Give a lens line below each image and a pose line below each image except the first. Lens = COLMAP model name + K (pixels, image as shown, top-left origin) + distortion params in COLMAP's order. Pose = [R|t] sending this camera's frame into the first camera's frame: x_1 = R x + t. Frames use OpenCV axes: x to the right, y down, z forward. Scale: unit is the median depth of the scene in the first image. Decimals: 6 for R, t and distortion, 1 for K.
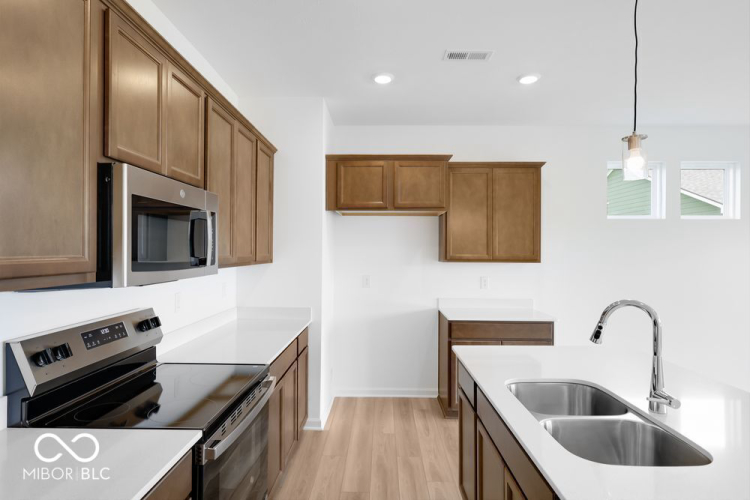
lens RADIAL K [[421.2, 0, 375.0], [0, 421.2, 250.0], [0, 0, 1]] dist [0.004577, 0.000957]
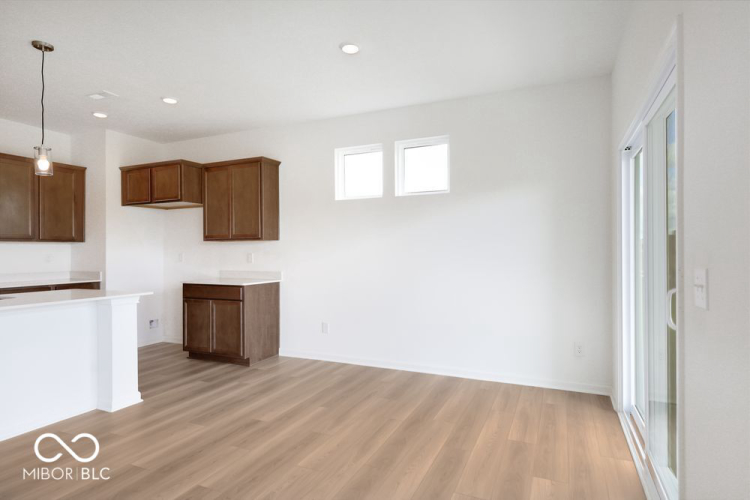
lens RADIAL K [[413.8, 0, 373.9], [0, 413.8, 252.6], [0, 0, 1]] dist [0.002574, 0.000440]
pose [[0.917714, -0.006534, -0.397188, 1.259029], [0.008779, 0.999954, 0.003836, 0.071214], [0.397145, -0.007008, 0.917729, 0.039040]]
